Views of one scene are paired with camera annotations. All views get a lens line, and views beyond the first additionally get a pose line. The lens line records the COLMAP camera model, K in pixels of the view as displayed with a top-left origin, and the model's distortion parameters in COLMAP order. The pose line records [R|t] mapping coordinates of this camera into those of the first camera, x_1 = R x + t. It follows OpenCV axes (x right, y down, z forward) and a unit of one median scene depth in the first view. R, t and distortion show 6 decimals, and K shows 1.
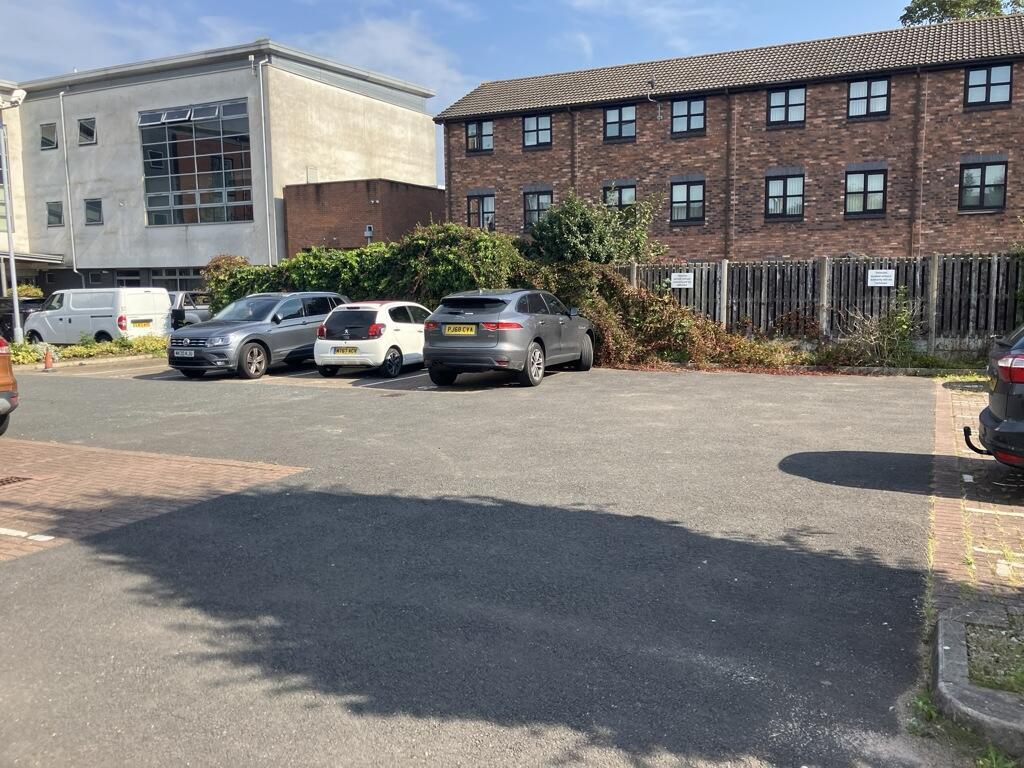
lens RADIAL K [[812.6, 0, 515.3], [0, 812.6, 382.0], [0, 0, 1]] dist [0.009956, -0.014648]
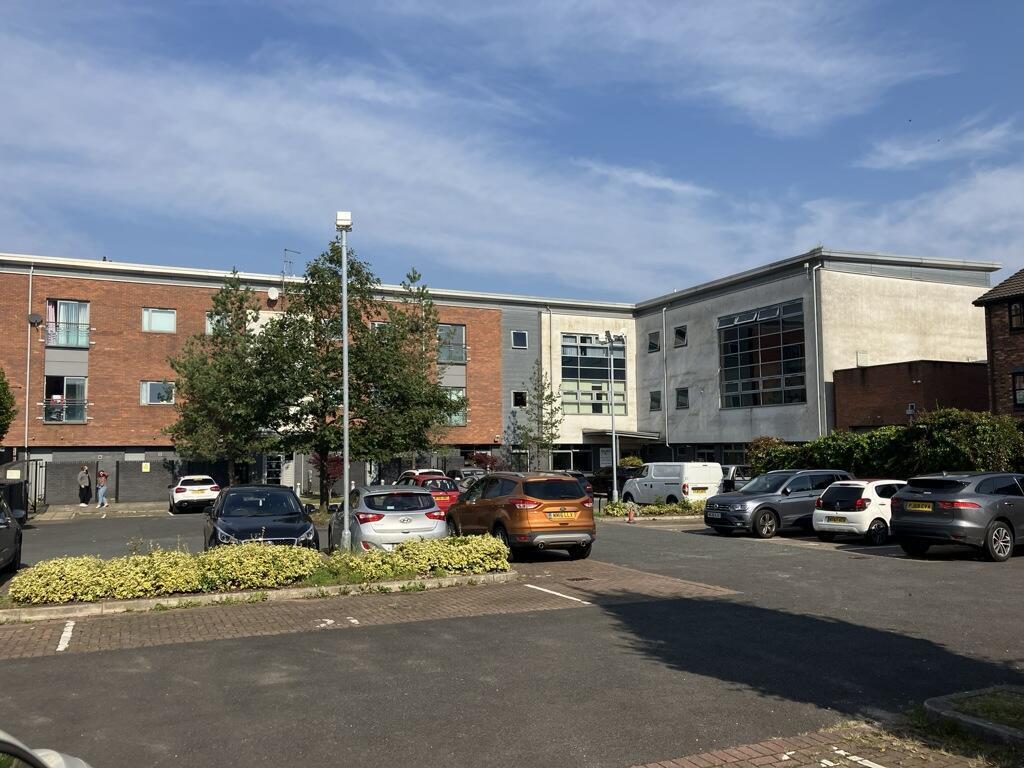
lens RADIAL K [[812.6, 0, 510.7], [0, 812.6, 384.0], [0, 0, 1]] dist [0.009956, -0.014648]
pose [[0.763063, -0.048544, -0.644498, 0.126501], [-0.082316, 0.981755, -0.171407, 0.006324], [0.641060, 0.183847, 0.745146, -0.148143]]
